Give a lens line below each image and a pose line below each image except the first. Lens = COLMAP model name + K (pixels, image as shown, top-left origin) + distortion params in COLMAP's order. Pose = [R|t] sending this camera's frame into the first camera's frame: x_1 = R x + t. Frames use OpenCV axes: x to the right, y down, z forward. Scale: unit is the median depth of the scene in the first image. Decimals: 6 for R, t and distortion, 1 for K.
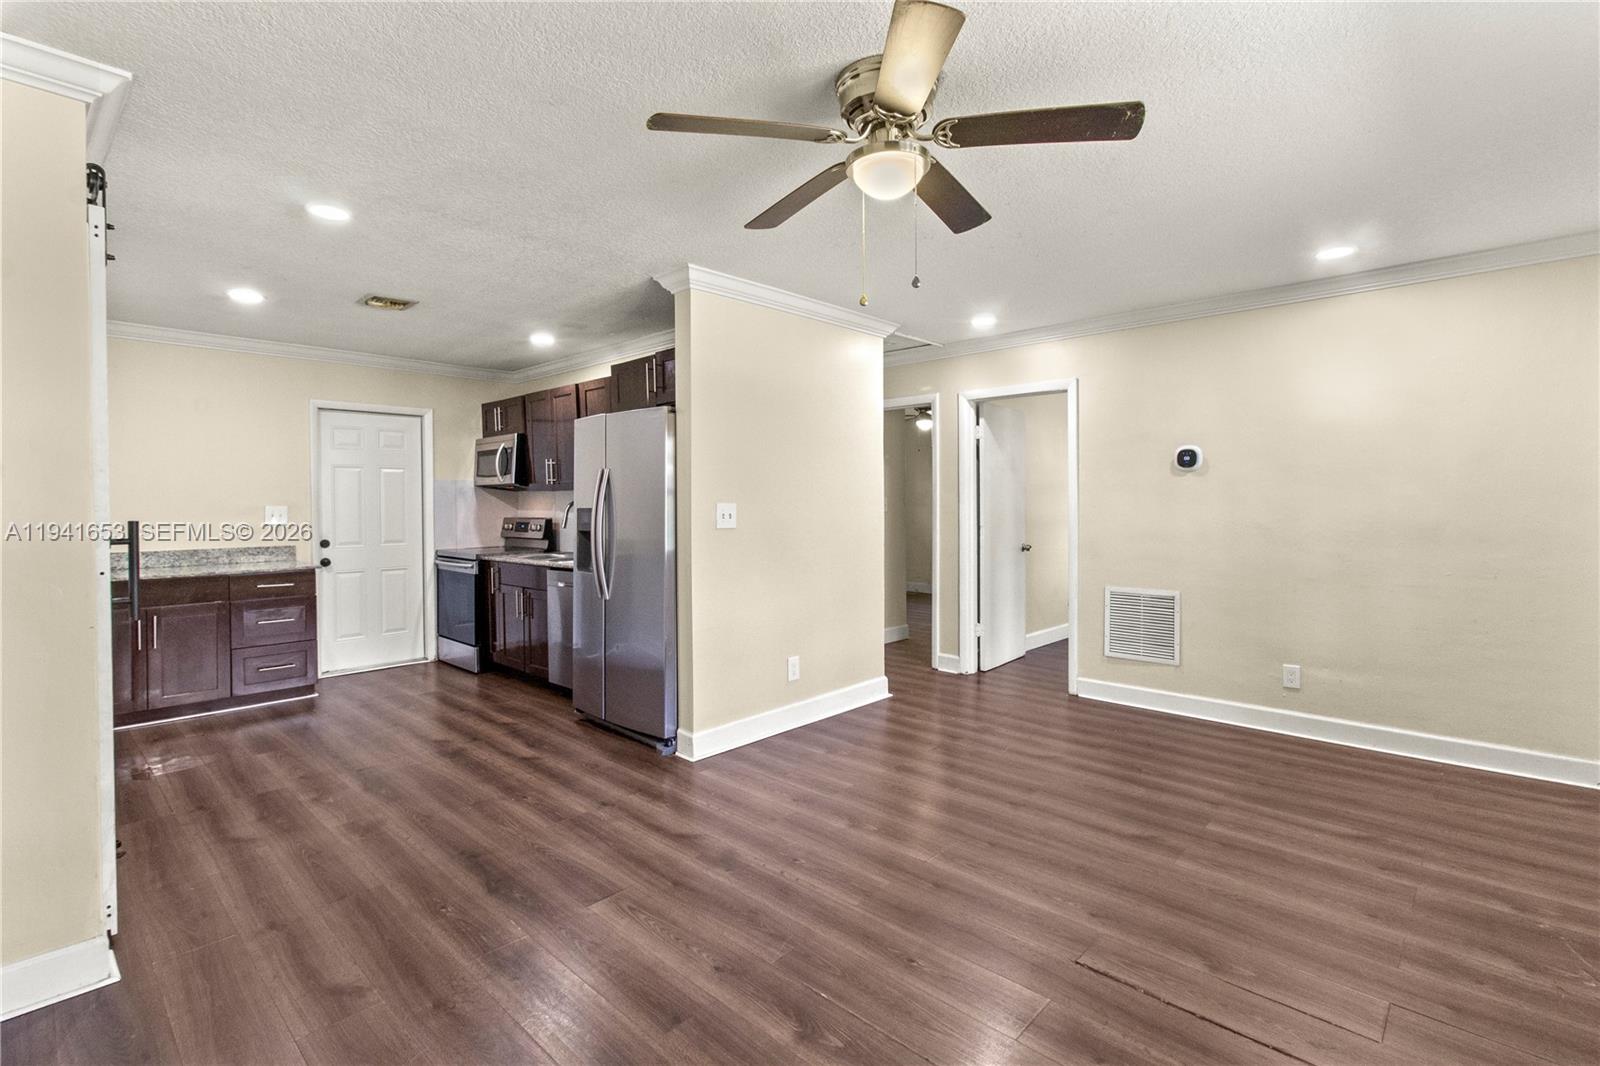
lens RADIAL K [[742.5, 0, 816.8], [0, 742.5, 513.8], [0, 0, 1]] dist [0.007439, -0.000112]
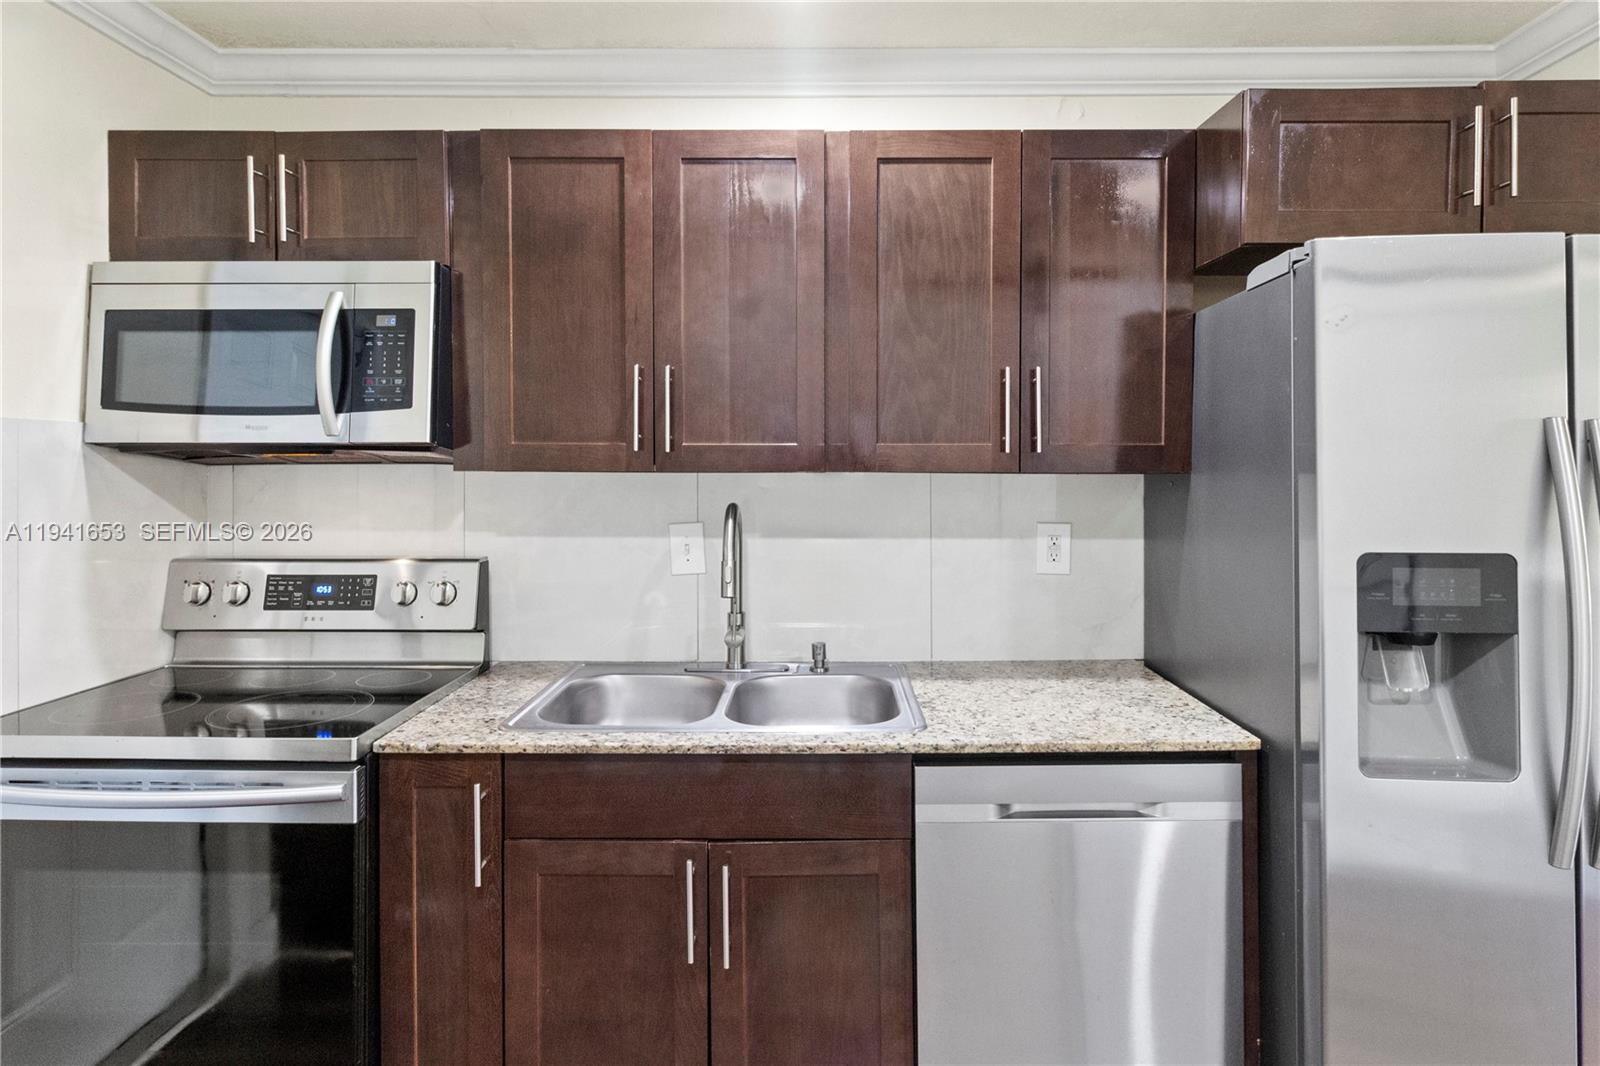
lens RADIAL K [[894.2, 0, 805.9], [0, 894.2, 463.7], [0, 0, 1]] dist [0.004917, 0.000969]
pose [[0.741233, 0.009757, 0.671177, -0.522618], [0.003597, 0.999822, -0.018507, -0.026261], [-0.671238, 0.016132, 0.741066, 0.658957]]
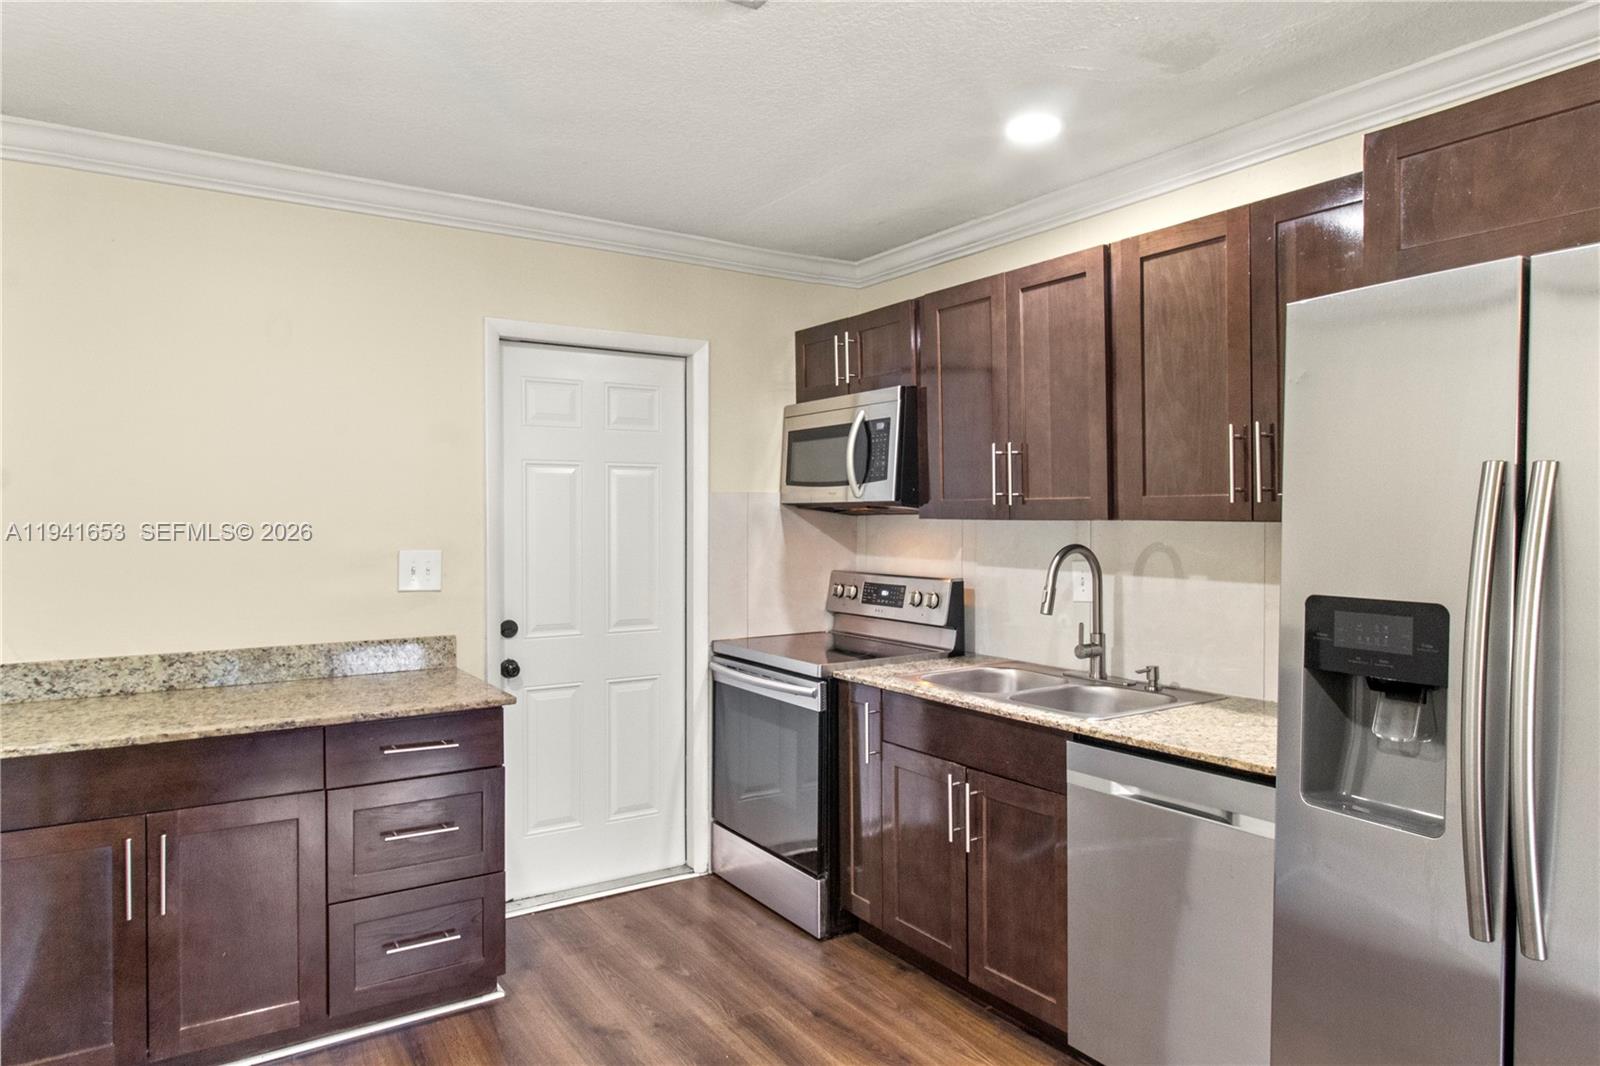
lens RADIAL K [[1006.5, 0, 813.7], [0, 1006.5, 537.0], [0, 0, 1]] dist [0.007084, 0.001014]
pose [[0.971853, 0.012367, -0.235264, -0.312035], [-0.010895, 0.999912, 0.007553, -0.023390], [0.235337, -0.004778, 0.971902, 0.411806]]
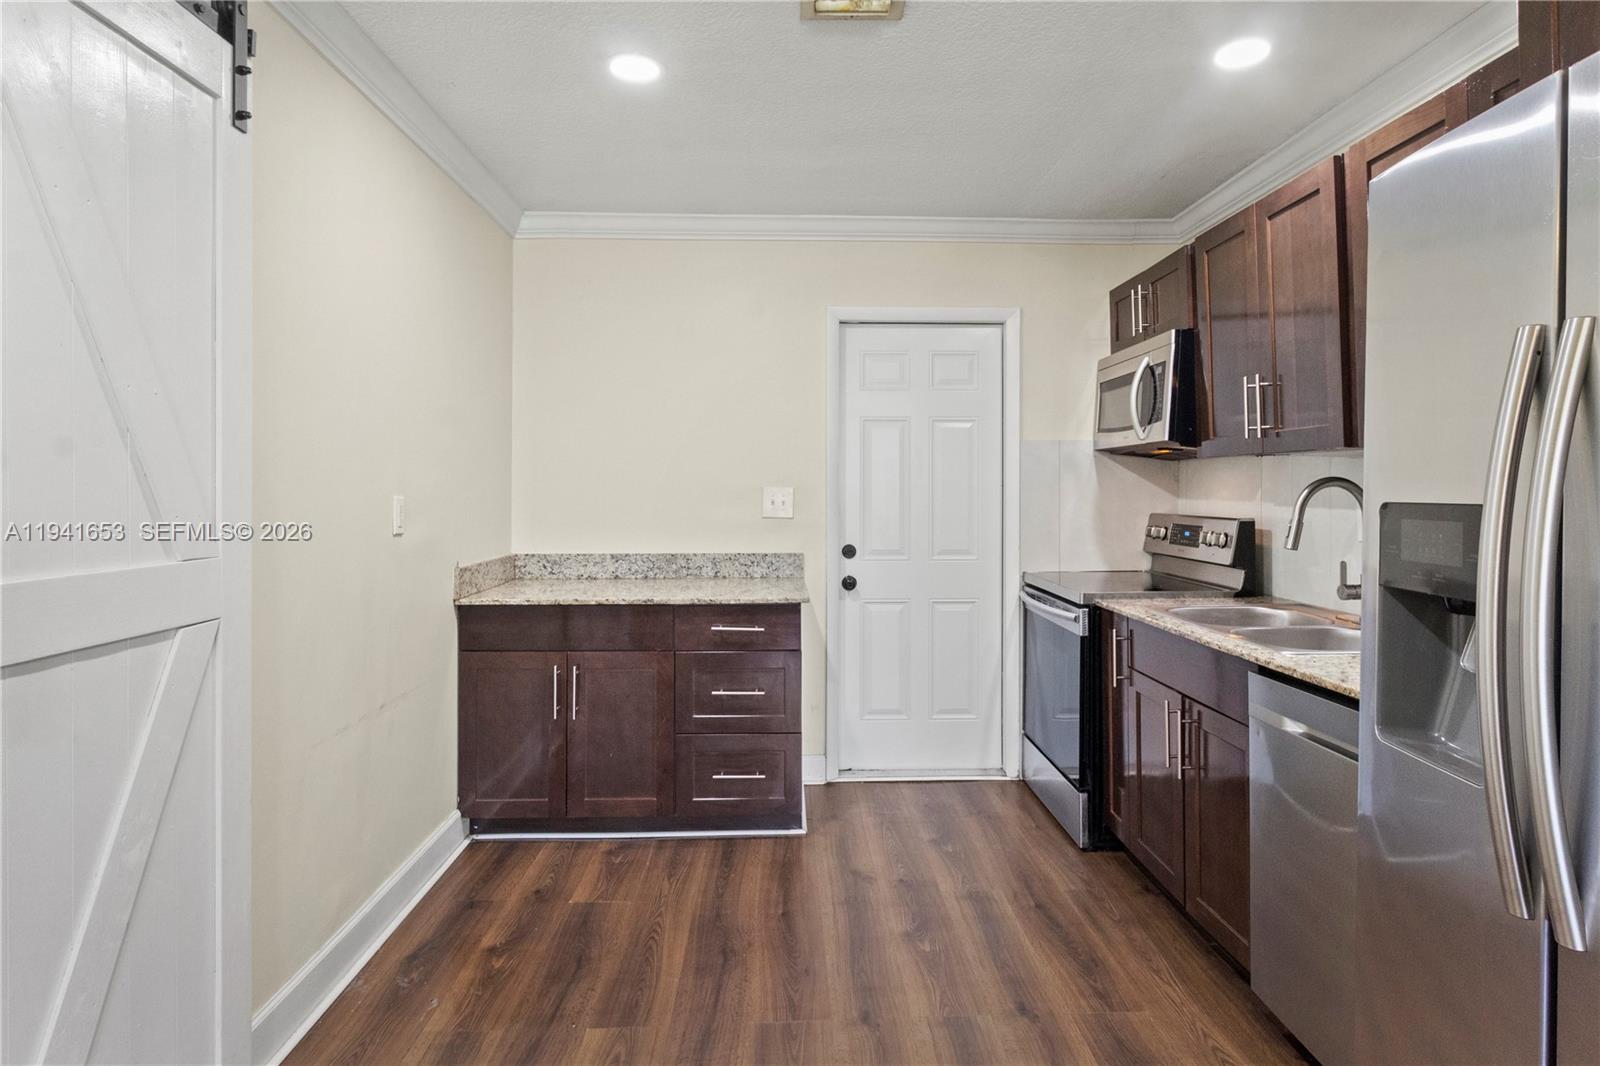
lens RADIAL K [[878.6, 0, 816.7], [0, 878.6, 482.9], [0, 0, 1]] dist [0.002780, 0.000163]
pose [[0.707851, 0.003899, -0.706351, -0.179652], [-0.016596, 0.999801, -0.011112, -0.005530], [0.706167, 0.019588, 0.707774, 0.468678]]
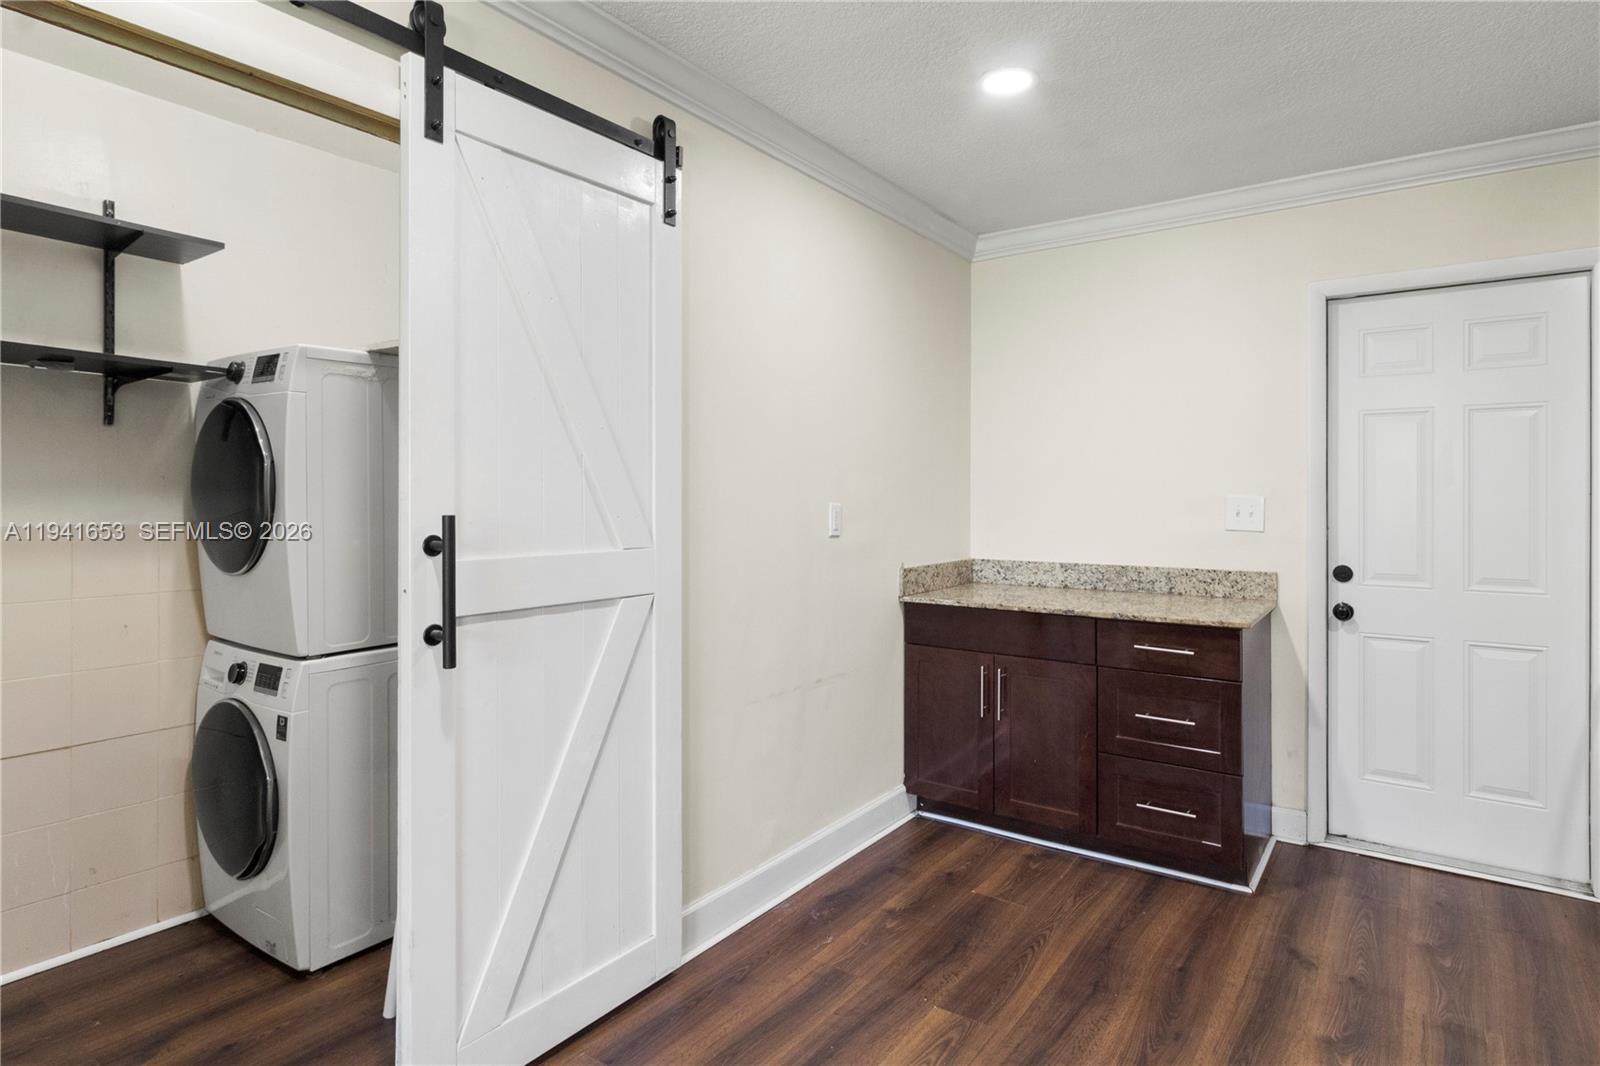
lens RADIAL K [[874.6, 0, 815.3], [0, 874.6, 494.1], [0, 0, 1]] dist [0.001357, 0.000756]
pose [[0.135456, 0.005295, -0.990769, -0.131778], [-0.017781, 0.999838, 0.002912, -0.007184], [0.990624, 0.017223, 0.135528, 0.553866]]
